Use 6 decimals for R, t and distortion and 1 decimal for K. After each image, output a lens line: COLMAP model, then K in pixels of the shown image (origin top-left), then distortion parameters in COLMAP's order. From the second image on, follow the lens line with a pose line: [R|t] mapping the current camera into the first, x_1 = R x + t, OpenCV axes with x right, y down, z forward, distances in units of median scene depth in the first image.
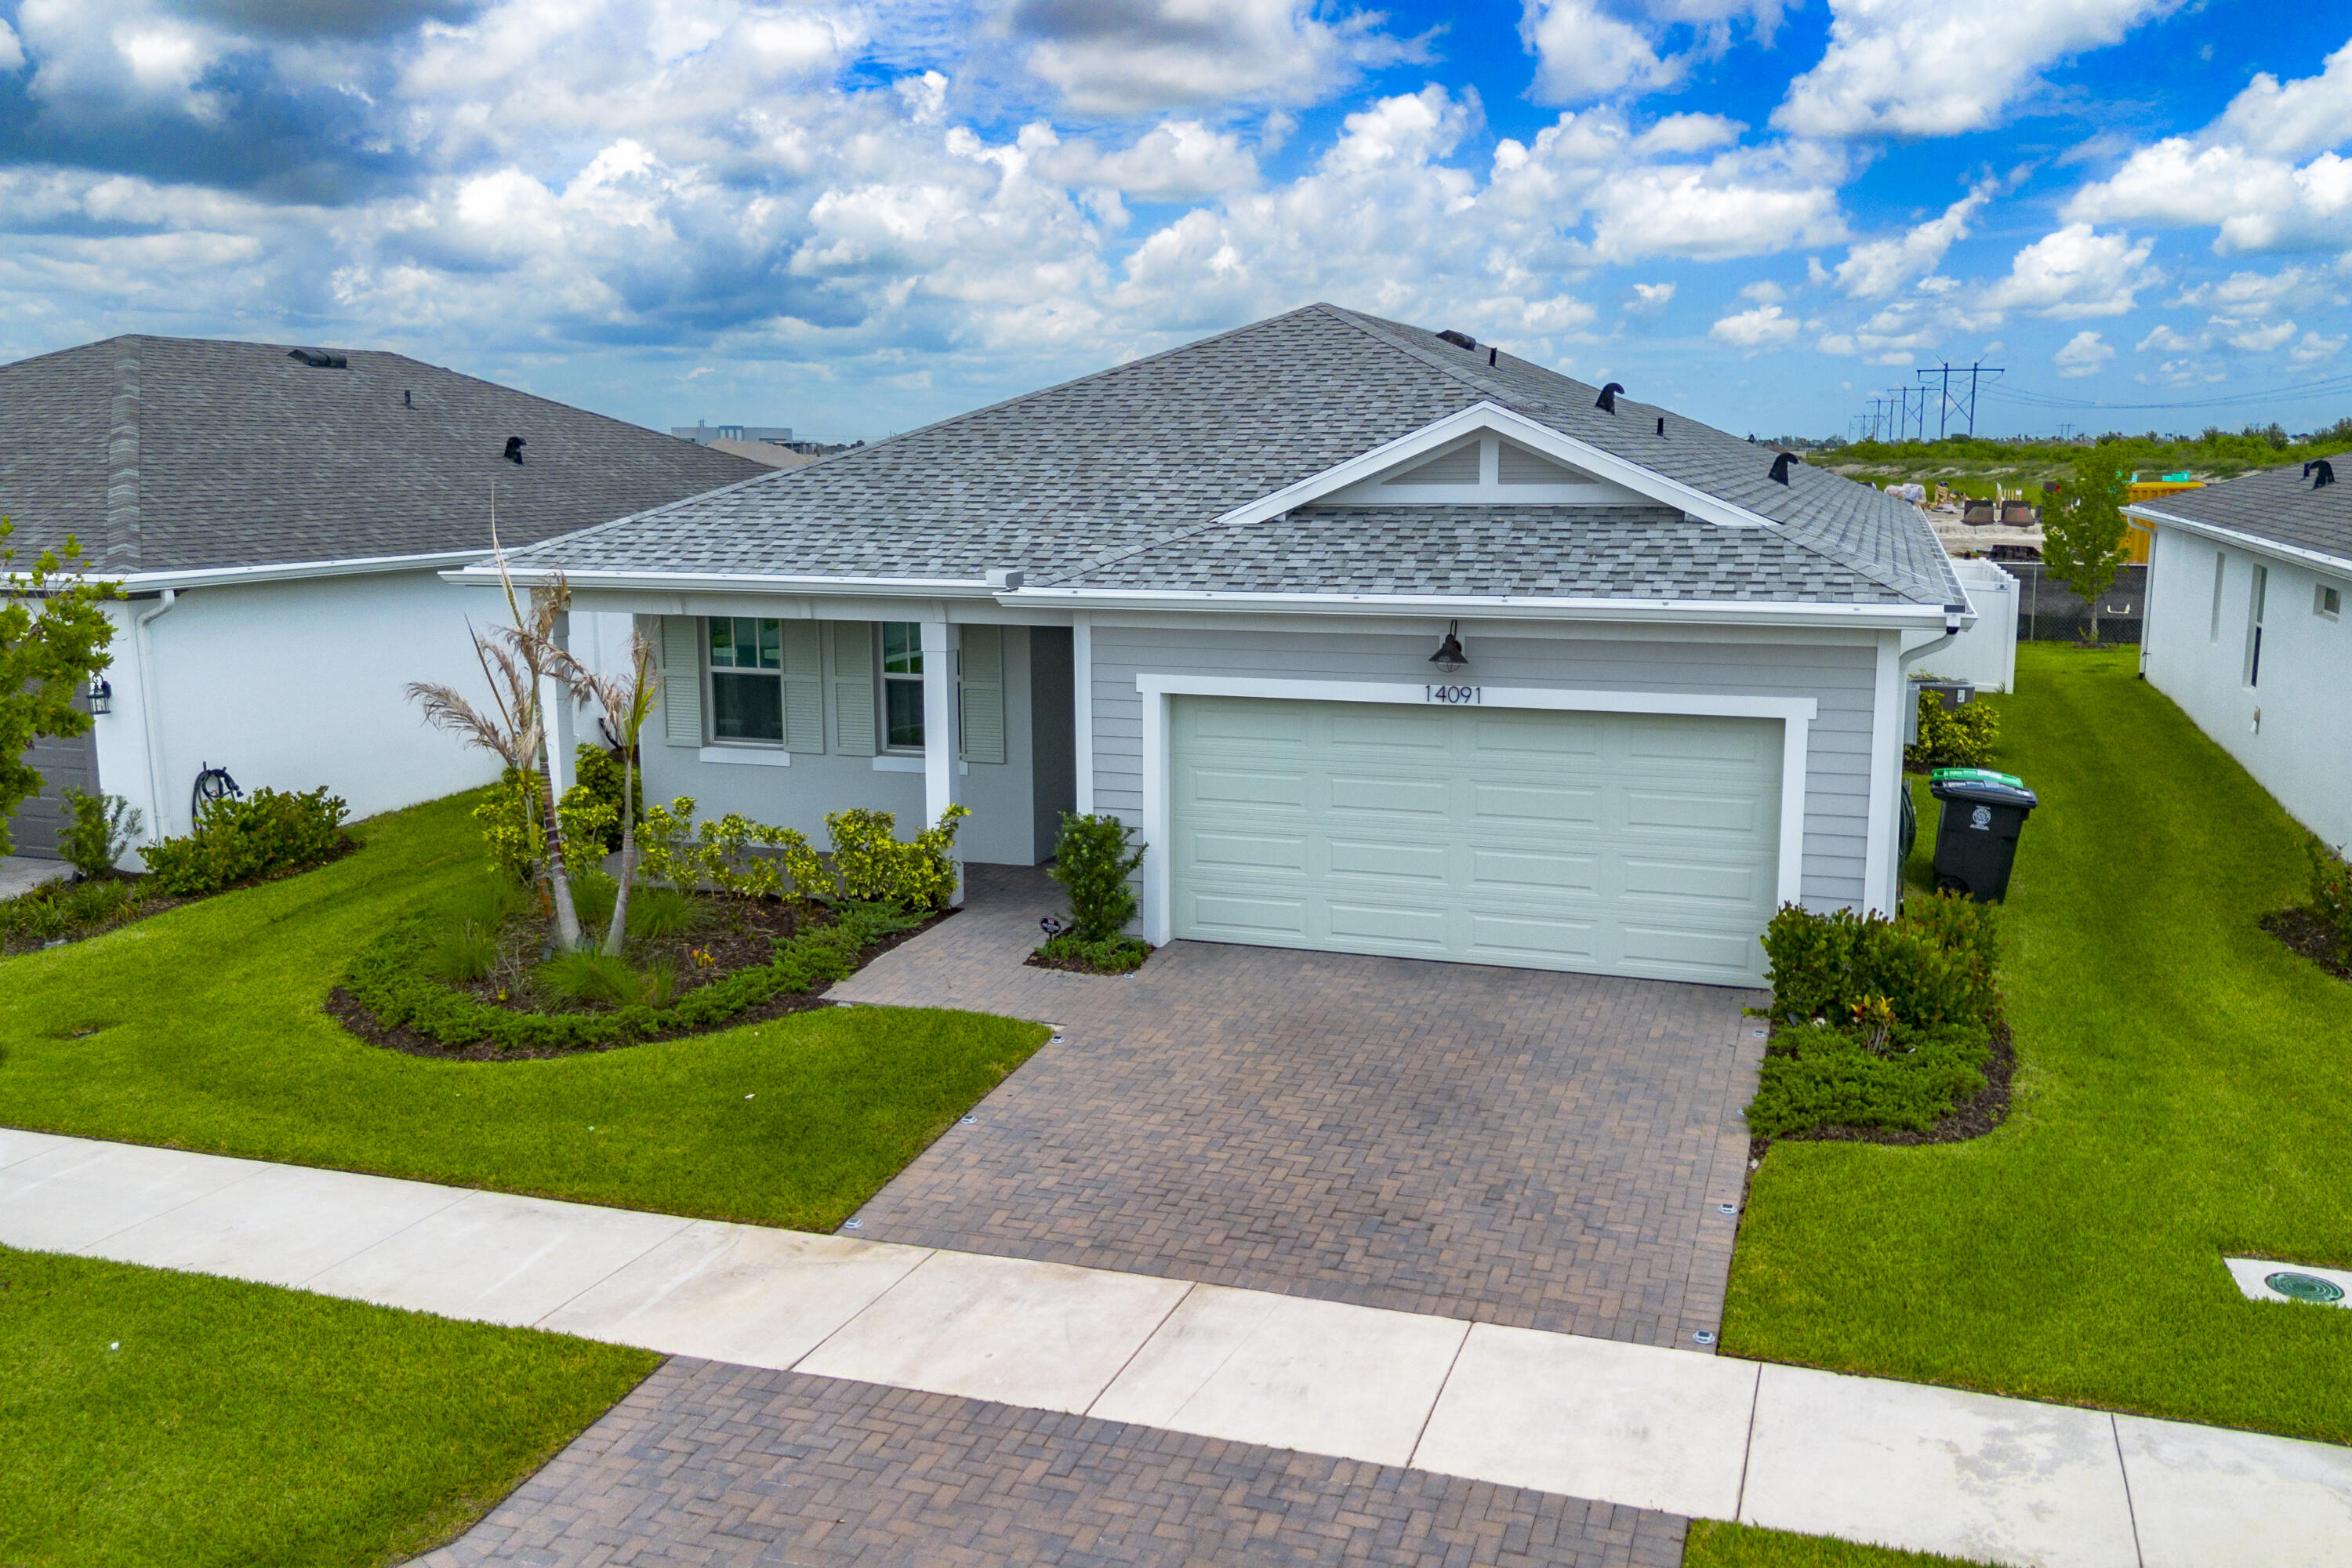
lens RADIAL K [[1964.9, 0, 1171.4], [0, 1964.9, 820.6], [0, 0, 1]] dist [0.067849, -0.004836]
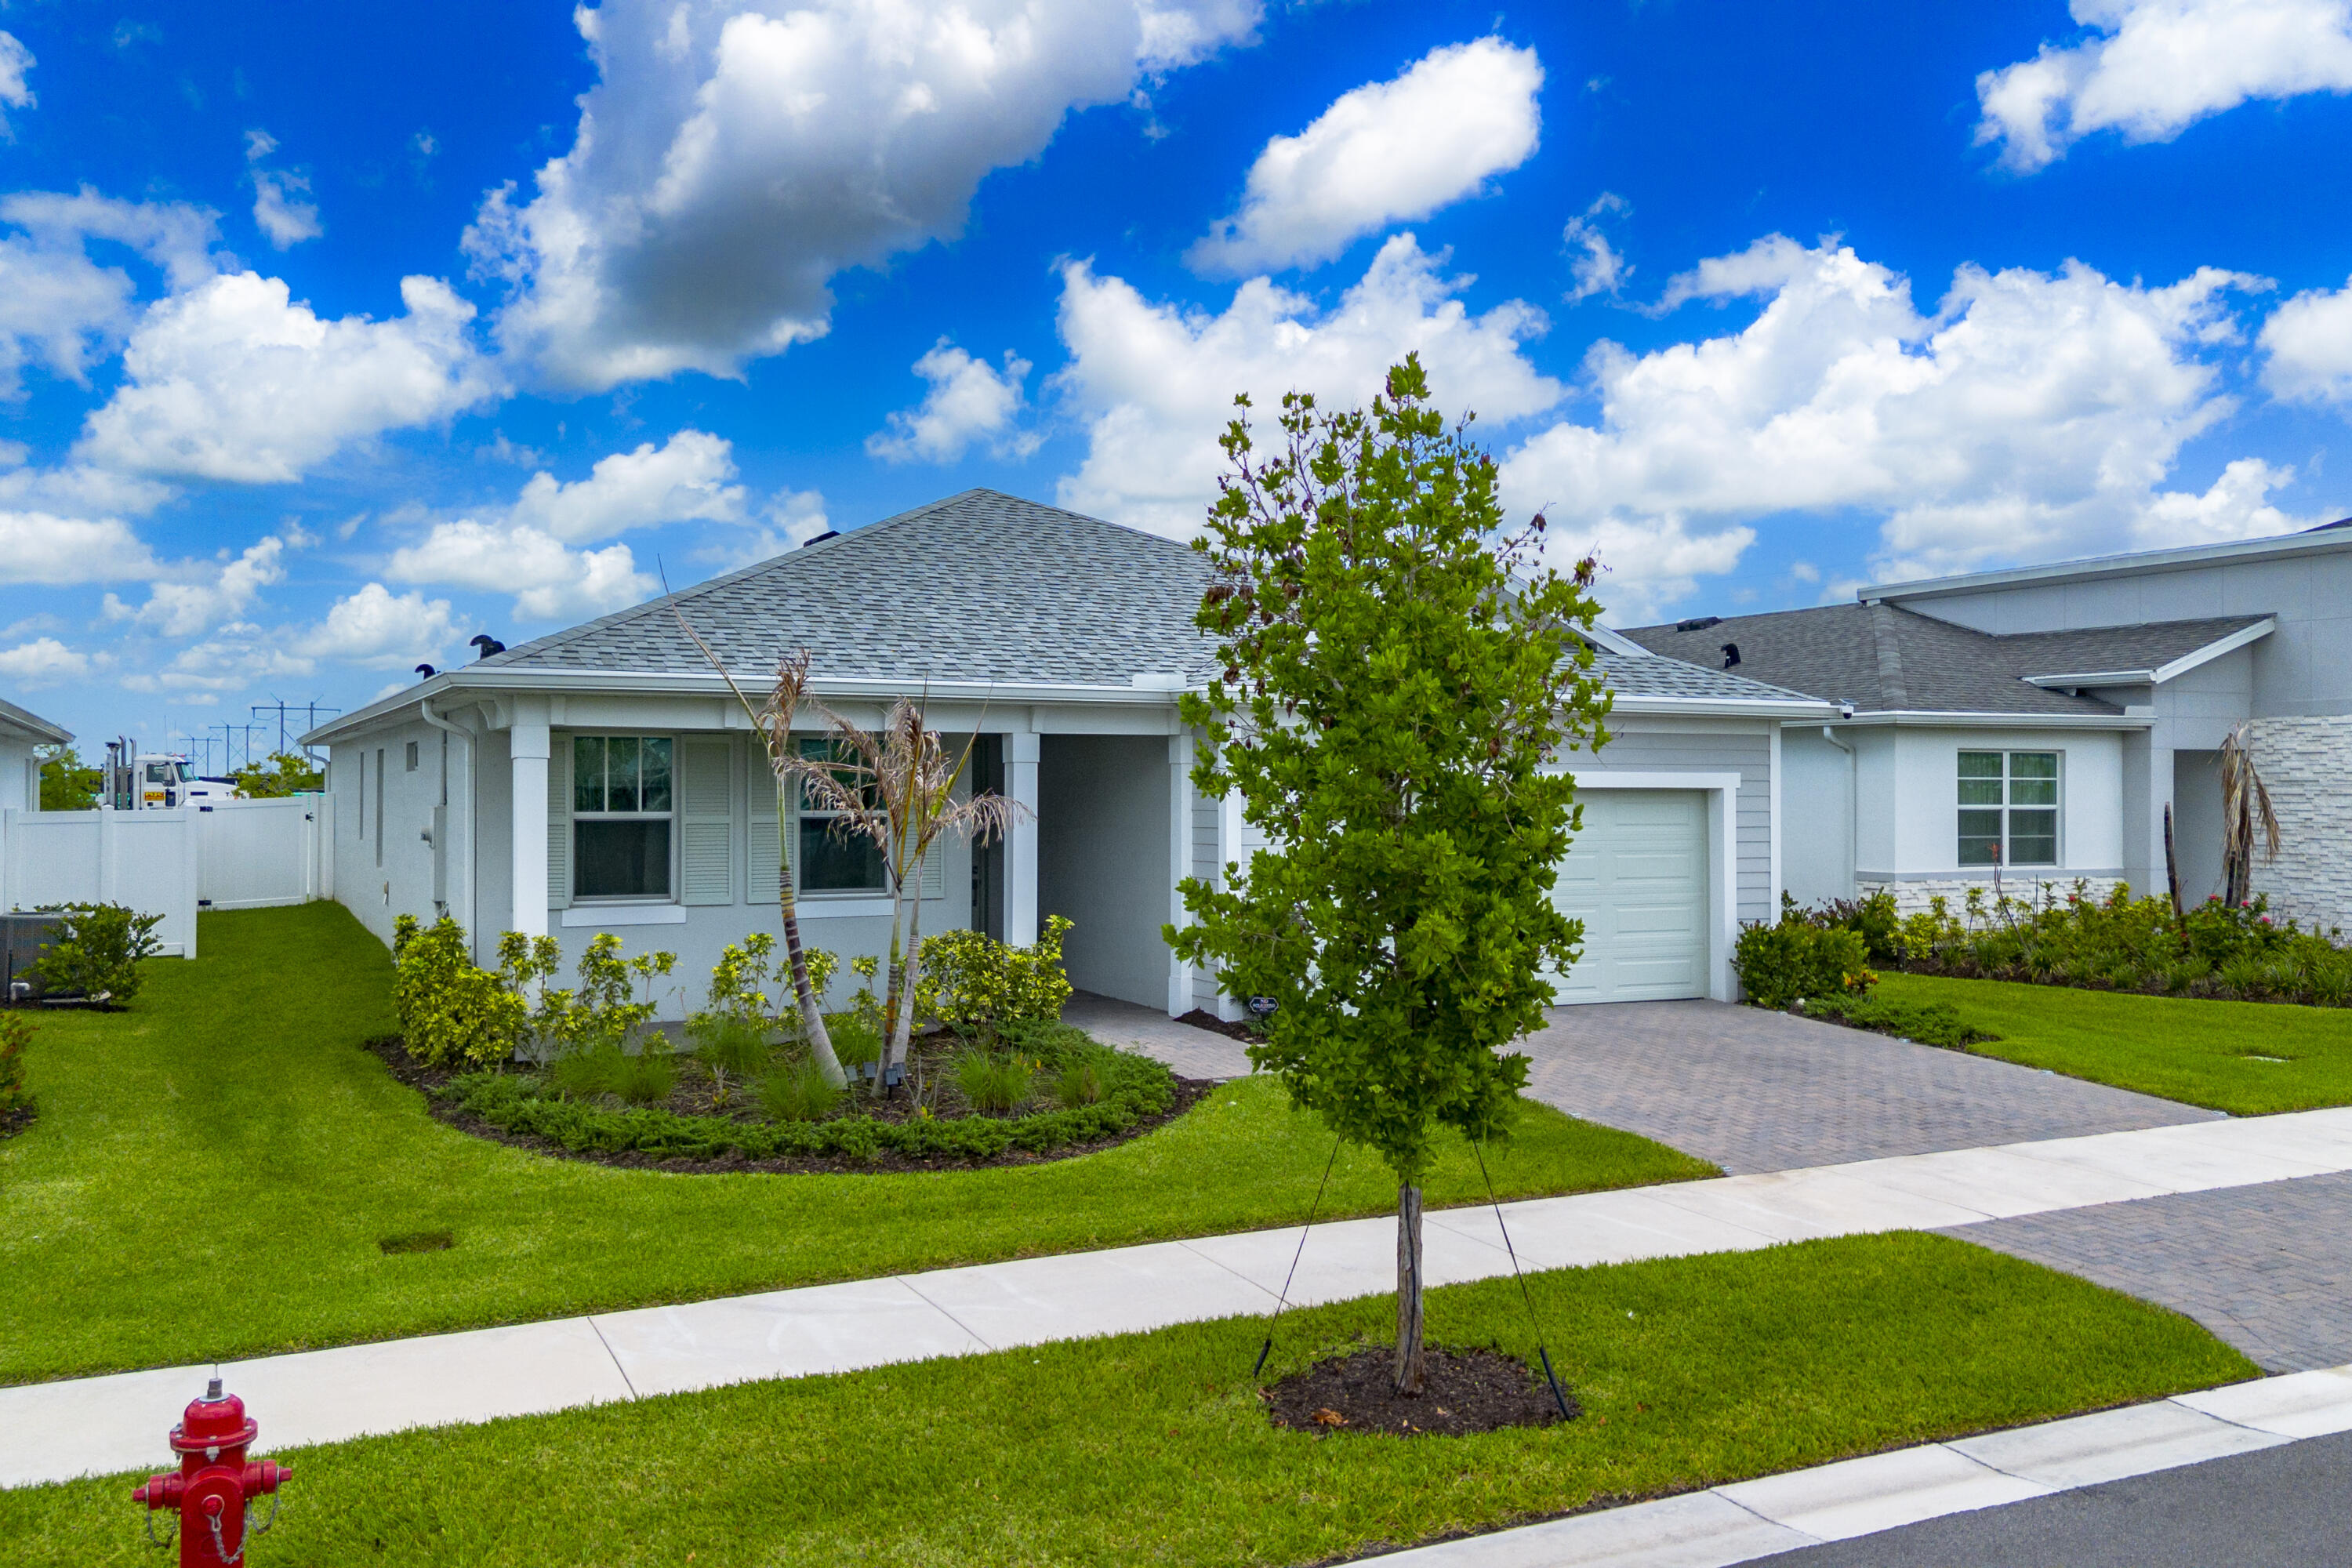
lens RADIAL K [[1986.5, 0, 1182.7], [0, 1986.5, 787.4], [0, 0, 1]] dist [0.048097, -0.003062]
pose [[0.688488, 0.006102, 0.725222, -0.848789], [0.130731, 0.982541, -0.132376, 0.073035], [-0.713368, 0.185949, 0.675670, 0.301118]]
